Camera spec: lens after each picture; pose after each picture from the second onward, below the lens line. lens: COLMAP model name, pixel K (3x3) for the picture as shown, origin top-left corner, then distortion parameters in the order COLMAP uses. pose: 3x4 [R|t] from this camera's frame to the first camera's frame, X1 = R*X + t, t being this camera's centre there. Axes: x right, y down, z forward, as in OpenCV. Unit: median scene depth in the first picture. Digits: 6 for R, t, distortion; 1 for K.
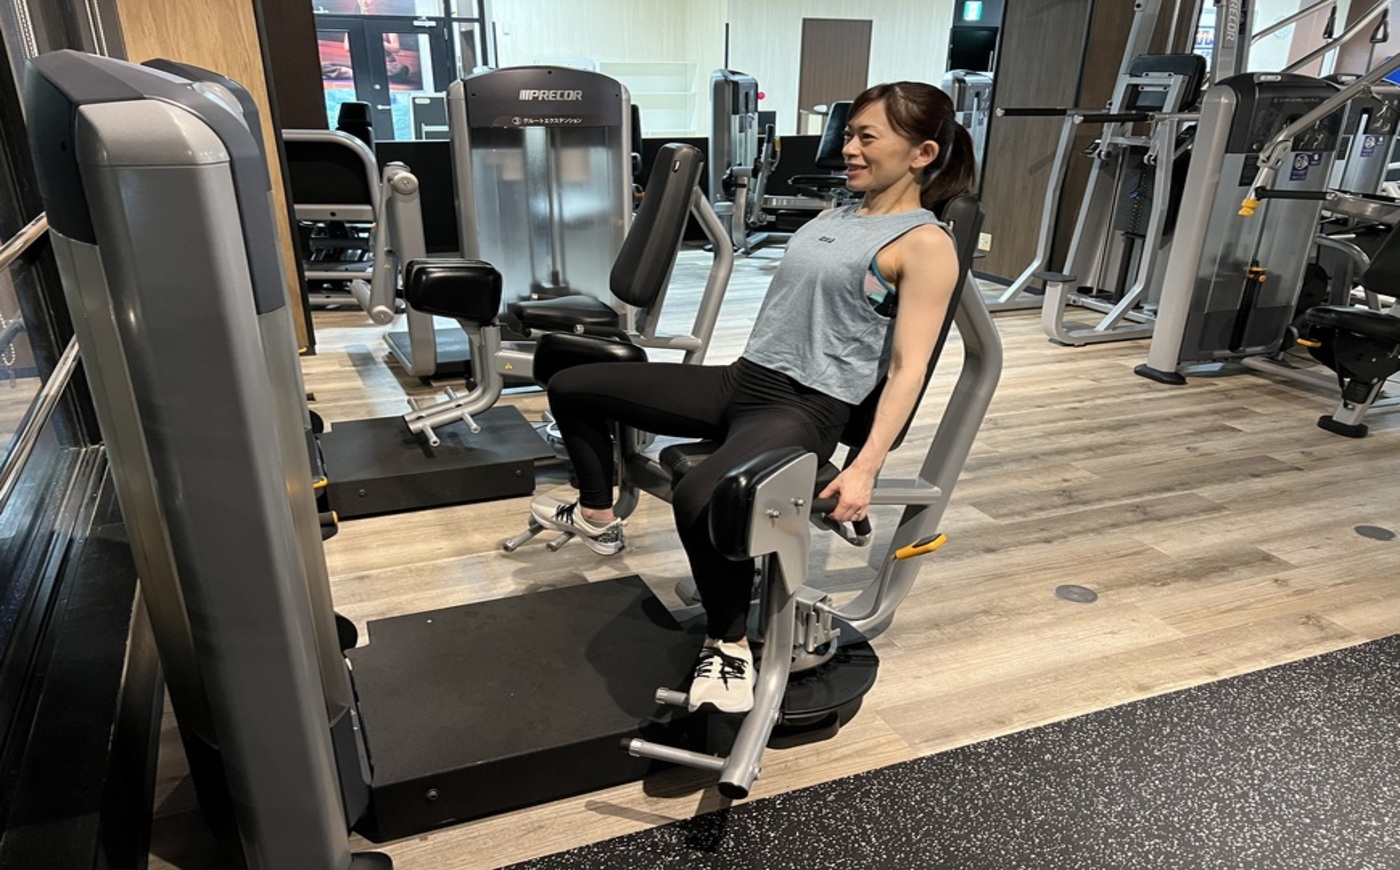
lens RADIAL K [[1027.2, 0, 680.5], [0, 1027.2, 545.2], [0, 0, 1]] dist [0.009888, -0.001981]
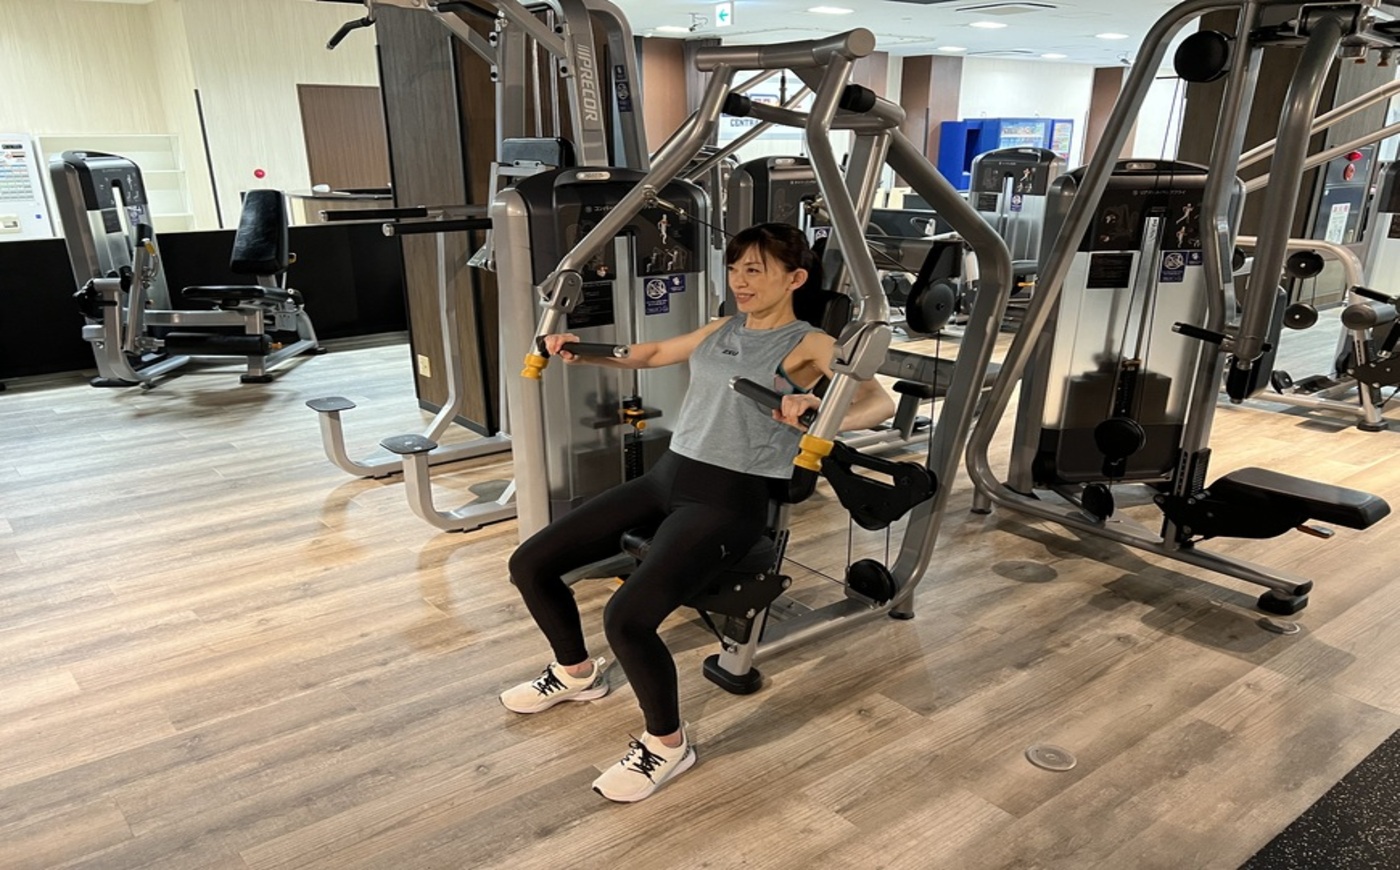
lens RADIAL K [[1027.2, 0, 680.5], [0, 1027.2, 545.2], [0, 0, 1]] dist [0.009888, -0.001981]
pose [[0.957676, -0.113569, 0.264497, 0.407299], [0.127087, 0.991291, -0.034512, -0.167957], [-0.258274, 0.066666, 0.963769, 0.319165]]
